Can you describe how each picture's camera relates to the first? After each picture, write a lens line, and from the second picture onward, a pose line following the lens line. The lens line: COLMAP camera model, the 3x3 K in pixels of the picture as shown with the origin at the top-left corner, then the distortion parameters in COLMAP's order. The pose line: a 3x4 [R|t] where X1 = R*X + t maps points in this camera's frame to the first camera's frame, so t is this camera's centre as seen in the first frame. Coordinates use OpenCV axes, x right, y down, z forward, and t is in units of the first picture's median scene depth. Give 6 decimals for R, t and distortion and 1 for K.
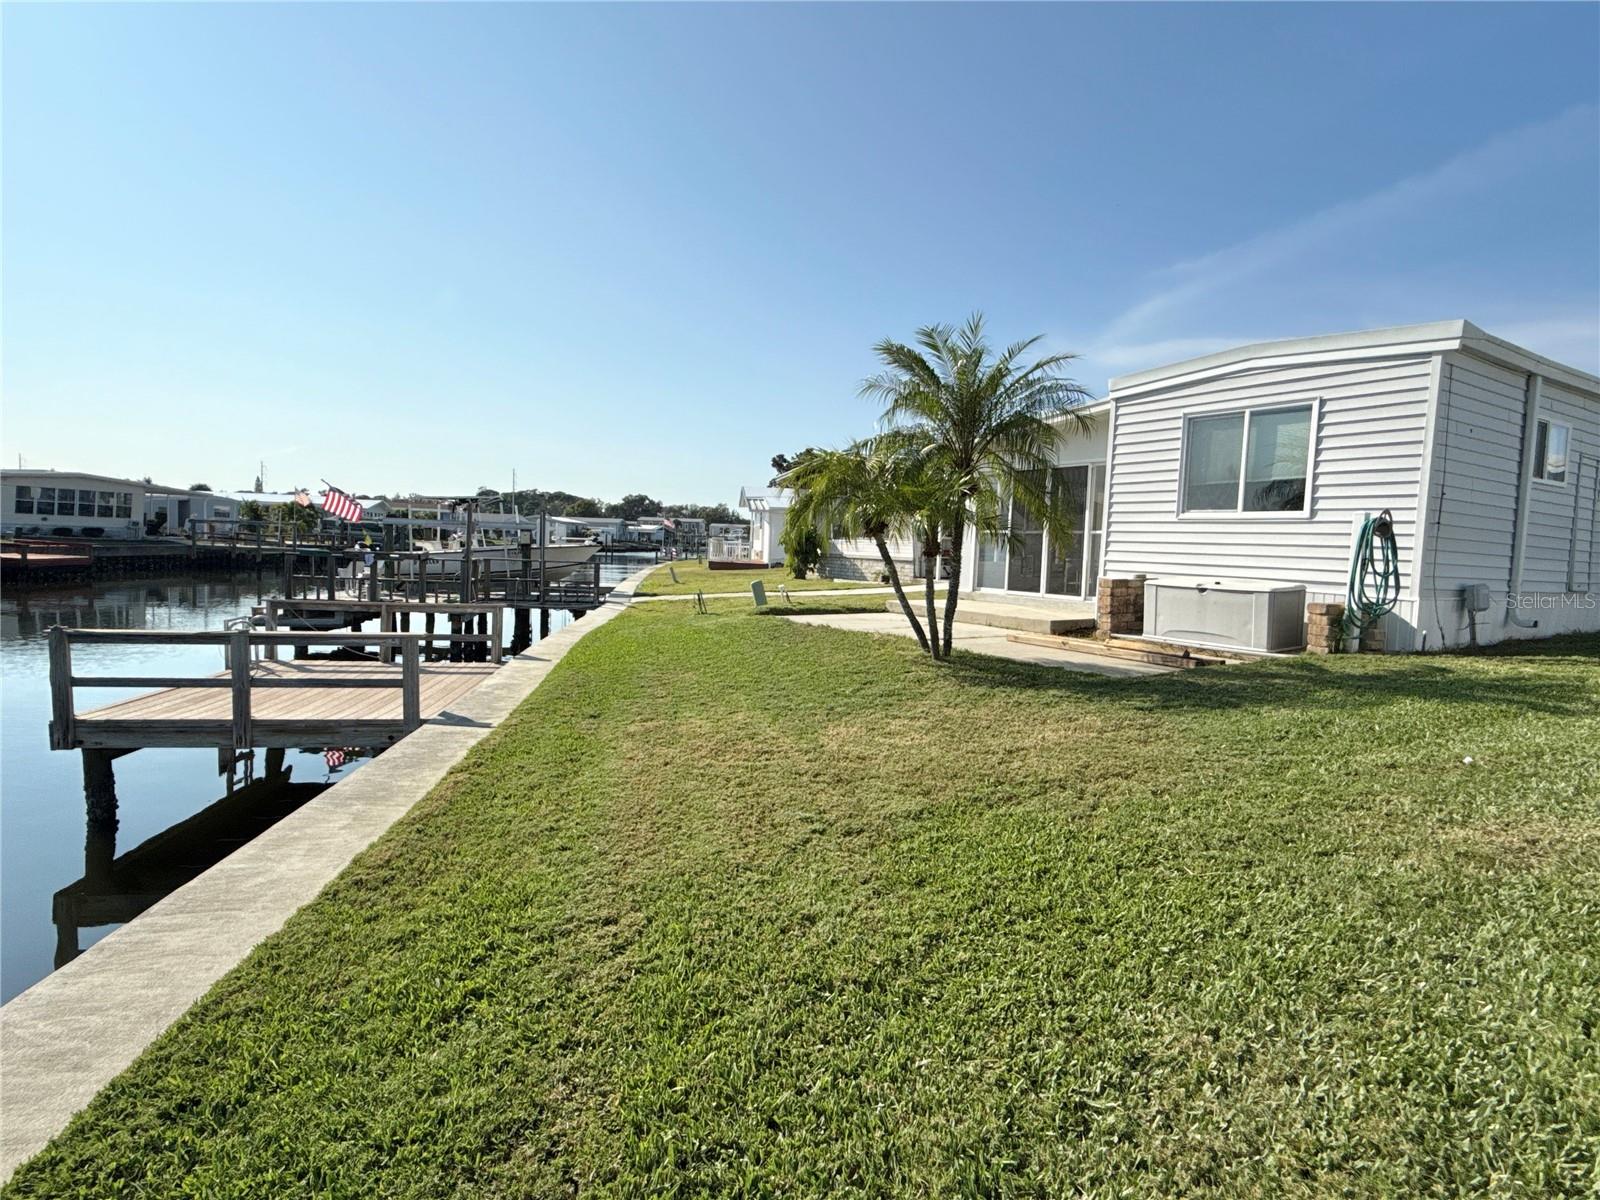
lens RADIAL K [[836.7, 0, 797.7], [0, 836.7, 599.6], [0, 0, 1]] dist [-0.000425, 0.001550]
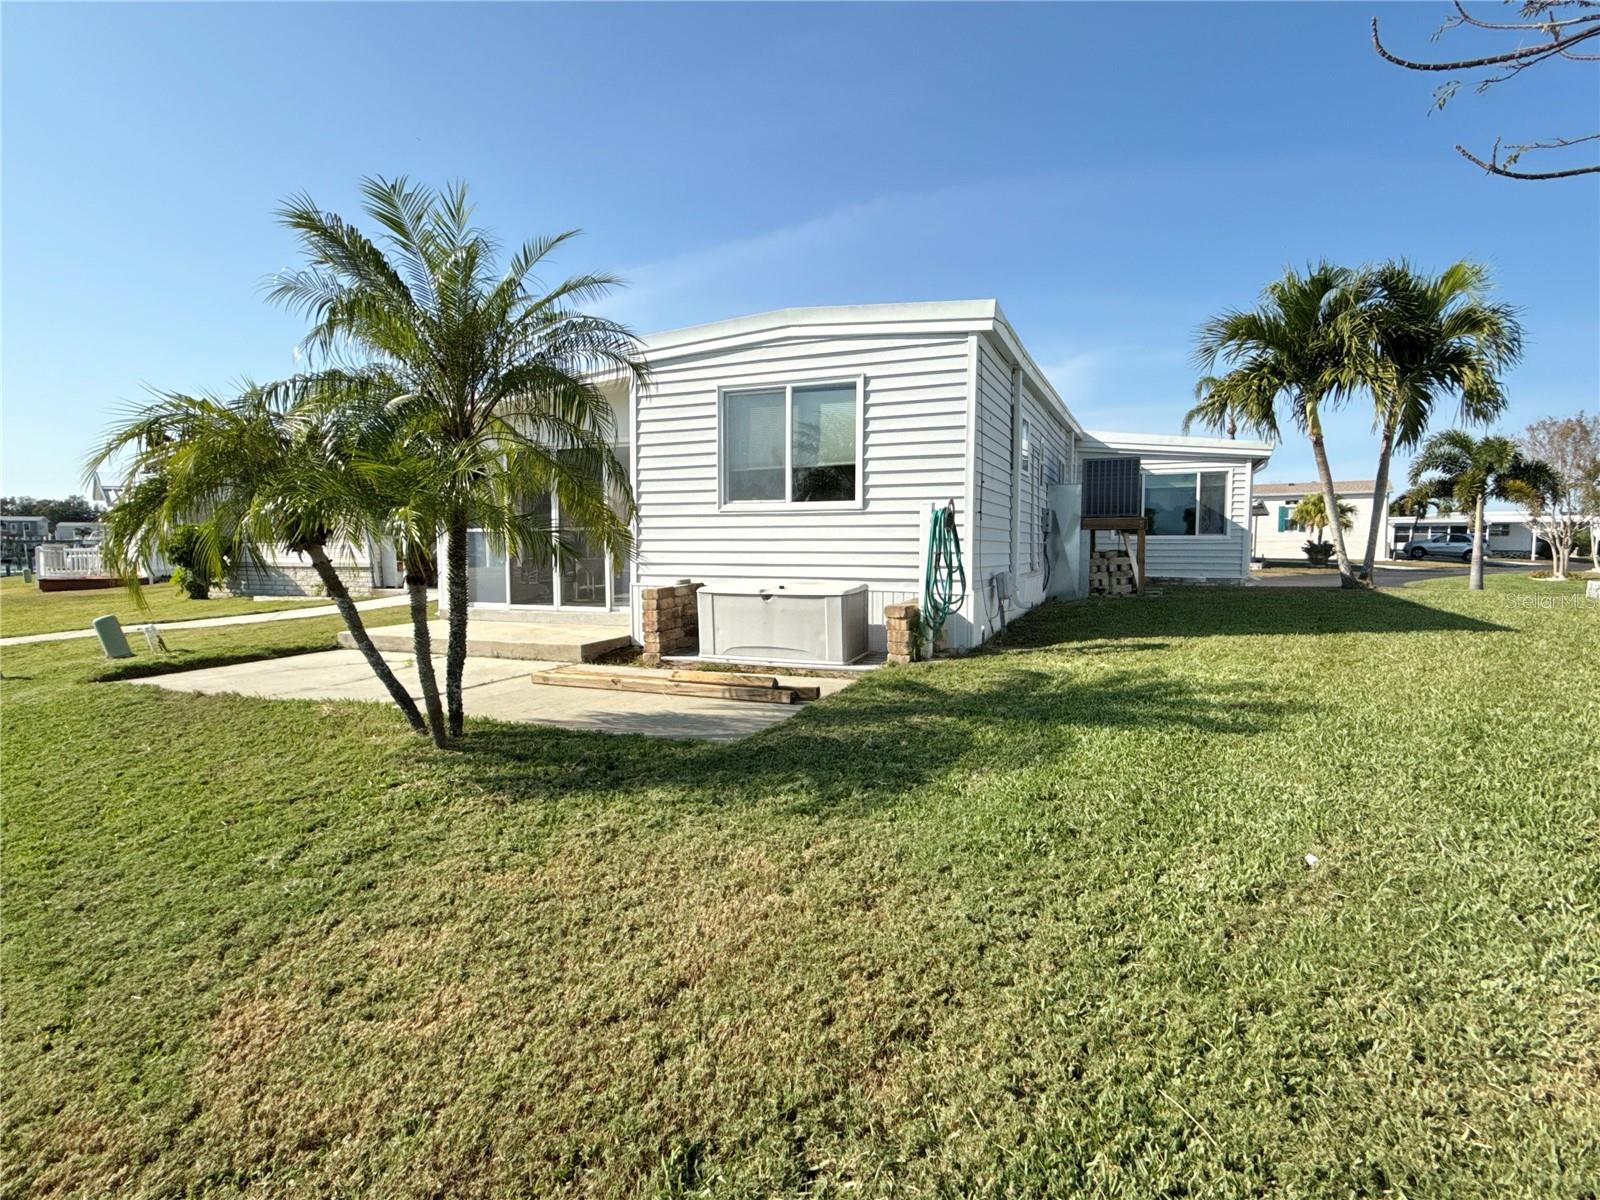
lens RADIAL K [[836.7, 0, 796.7], [0, 836.7, 597.5], [0, 0, 1]] dist [-0.000425, 0.001550]
pose [[0.816724, -0.075167, 0.572112, 0.031454], [0.069960, 0.997064, 0.031128, -0.035215], [-0.572772, 0.014601, 0.819585, 0.305178]]
